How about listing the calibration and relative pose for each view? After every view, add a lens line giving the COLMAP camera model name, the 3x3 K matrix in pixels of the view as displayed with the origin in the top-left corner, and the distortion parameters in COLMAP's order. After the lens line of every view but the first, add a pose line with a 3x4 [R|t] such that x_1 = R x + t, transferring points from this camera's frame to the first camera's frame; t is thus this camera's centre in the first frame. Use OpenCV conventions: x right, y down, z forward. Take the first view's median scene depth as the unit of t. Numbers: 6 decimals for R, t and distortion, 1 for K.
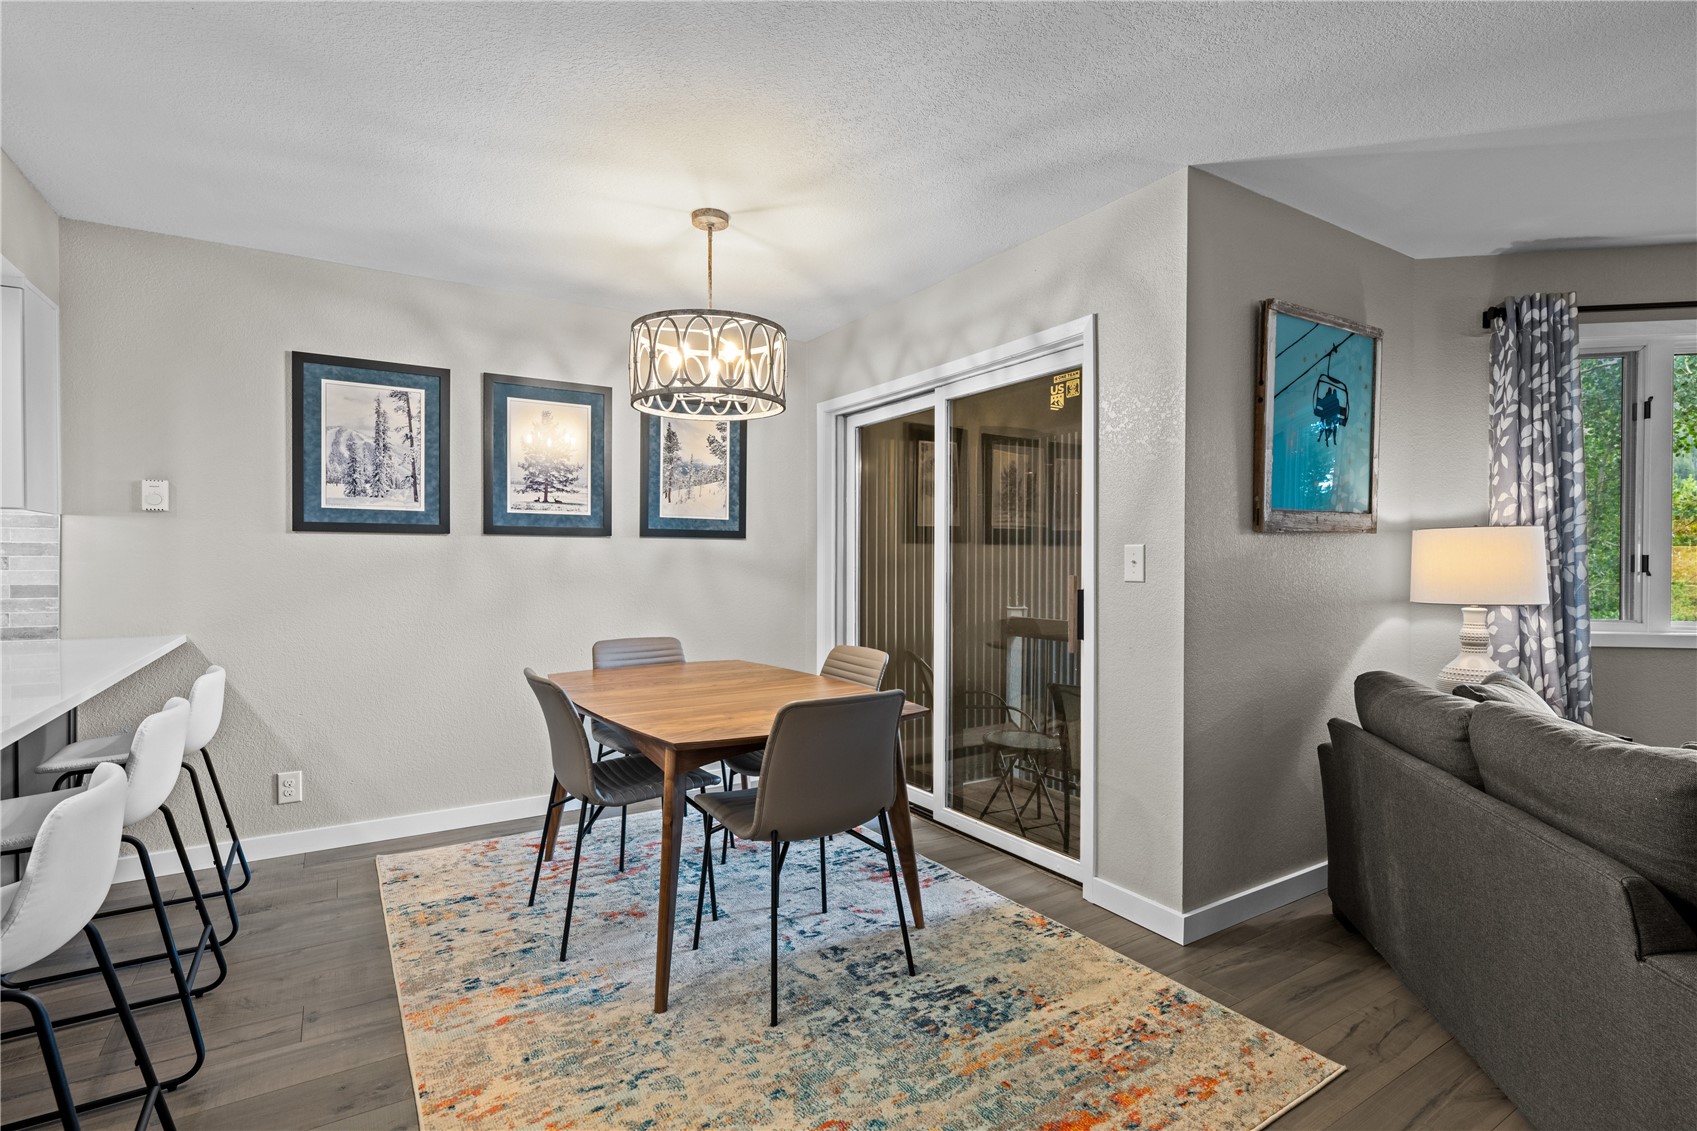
lens RADIAL K [[810.4, 0, 865.7], [0, 810.4, 567.7], [0, 0, 1]] dist [-0.000943, -0.000093]
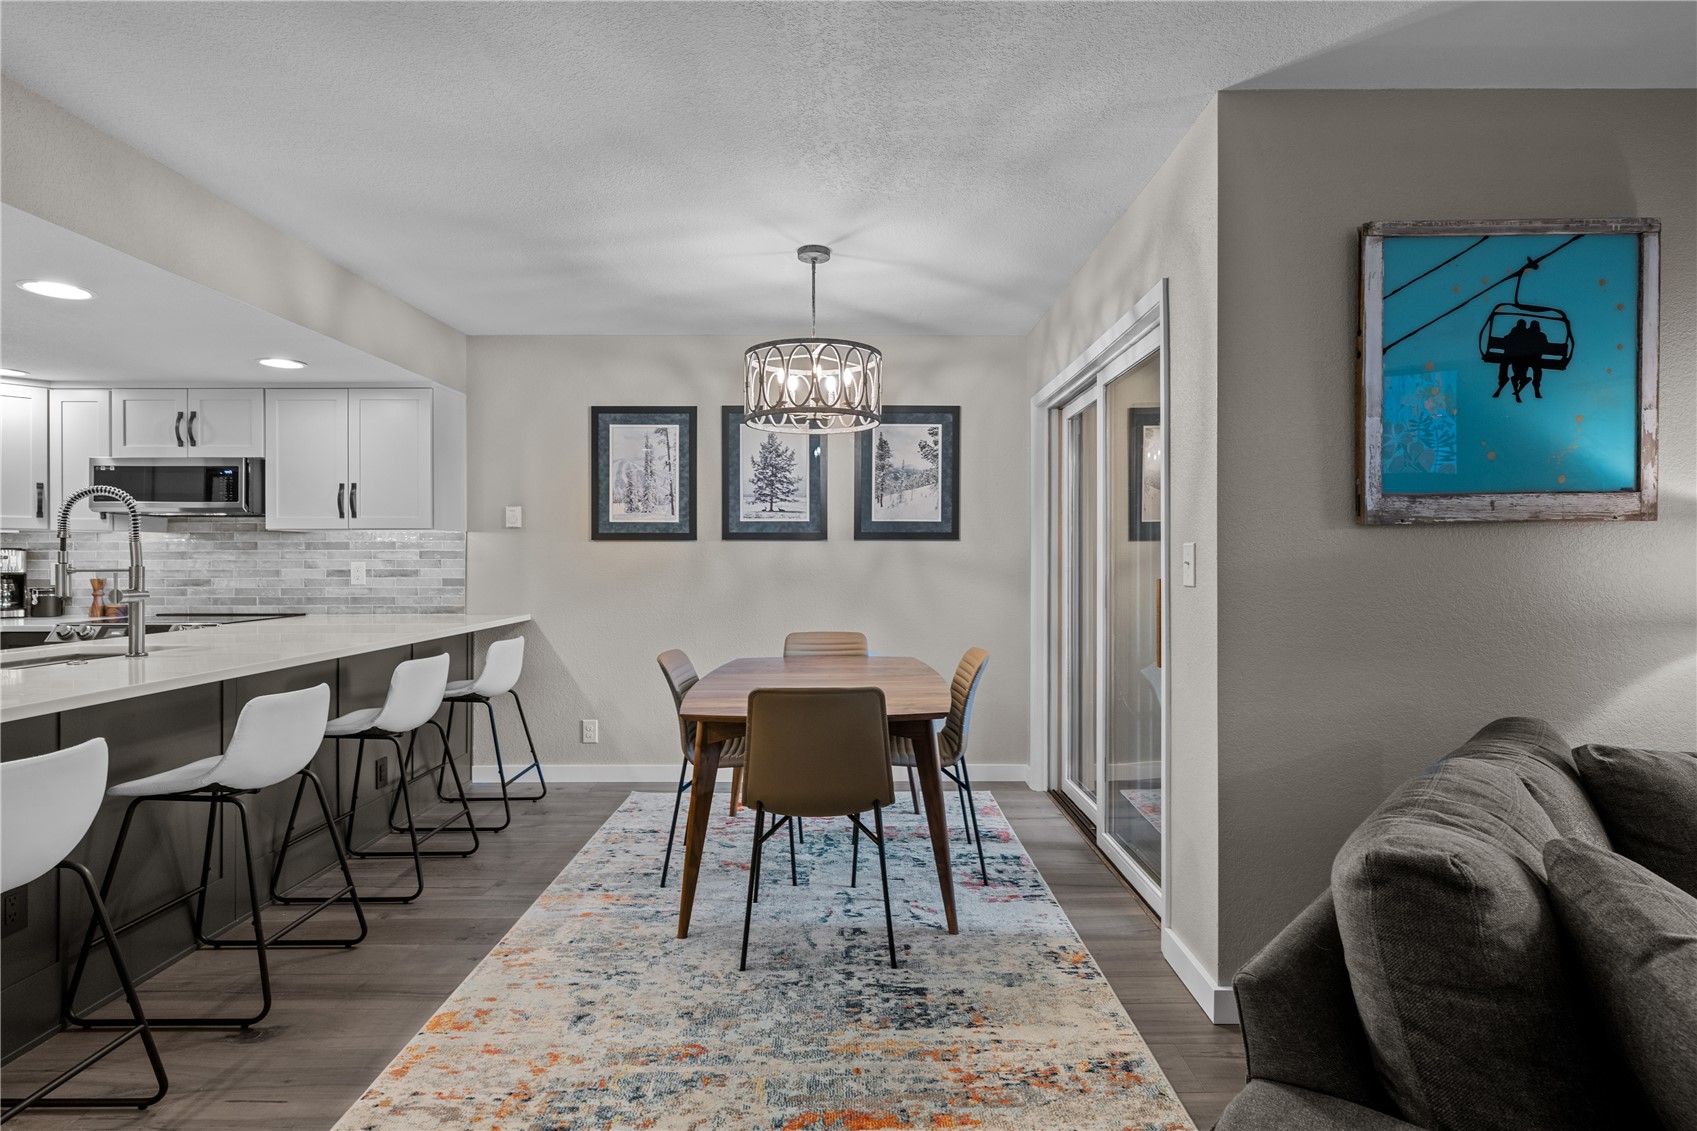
lens RADIAL K [[858.5, 0, 865.6], [0, 858.5, 560.5], [0, 0, 1]] dist [-0.004000, 0.002024]
pose [[0.843427, -0.001513, -0.537242, 0.464620], [-0.002719, 0.999971, -0.007084, -0.002508], [0.537237, 0.007435, 0.843398, 0.048320]]
